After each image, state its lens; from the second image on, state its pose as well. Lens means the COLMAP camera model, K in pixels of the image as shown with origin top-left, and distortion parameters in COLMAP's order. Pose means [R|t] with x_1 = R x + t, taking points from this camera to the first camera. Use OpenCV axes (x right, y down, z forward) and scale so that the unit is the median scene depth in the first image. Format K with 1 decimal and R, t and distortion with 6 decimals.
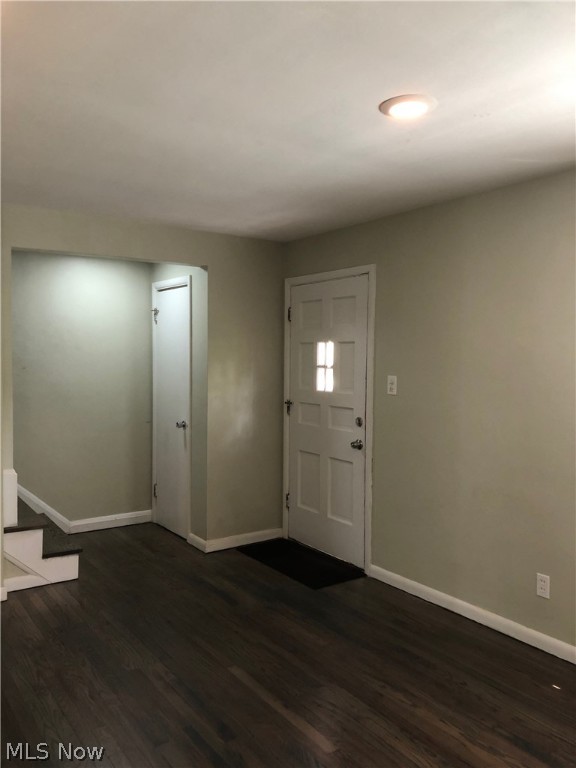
lens RADIAL K [[626.8, 0, 290.7], [0, 626.8, 374.3], [0, 0, 1]] dist [0.018970, -0.007546]
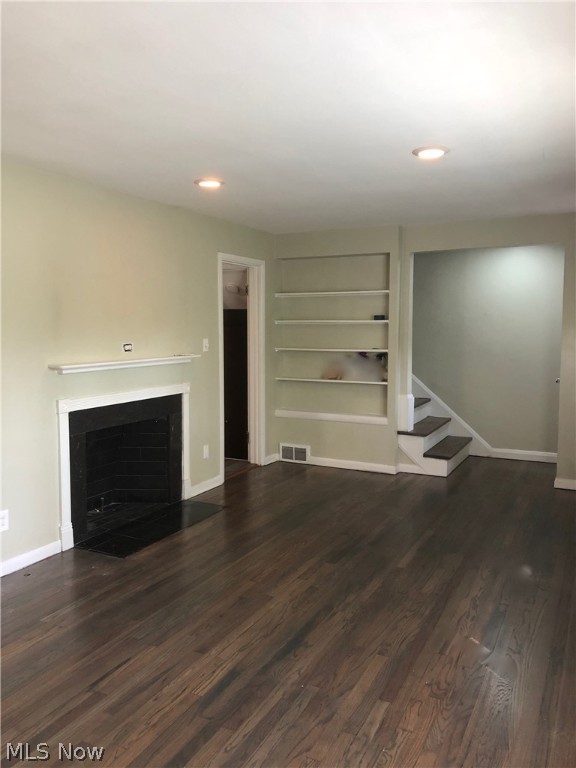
lens RADIAL K [[626.8, 0, 290.7], [0, 626.8, 374.3], [0, 0, 1]] dist [0.018970, -0.007546]
pose [[0.463269, 0.057029, -0.884381, 1.204262], [-0.019704, 0.998343, 0.054056, 0.026097], [0.885999, -0.007616, 0.463625, 0.016175]]
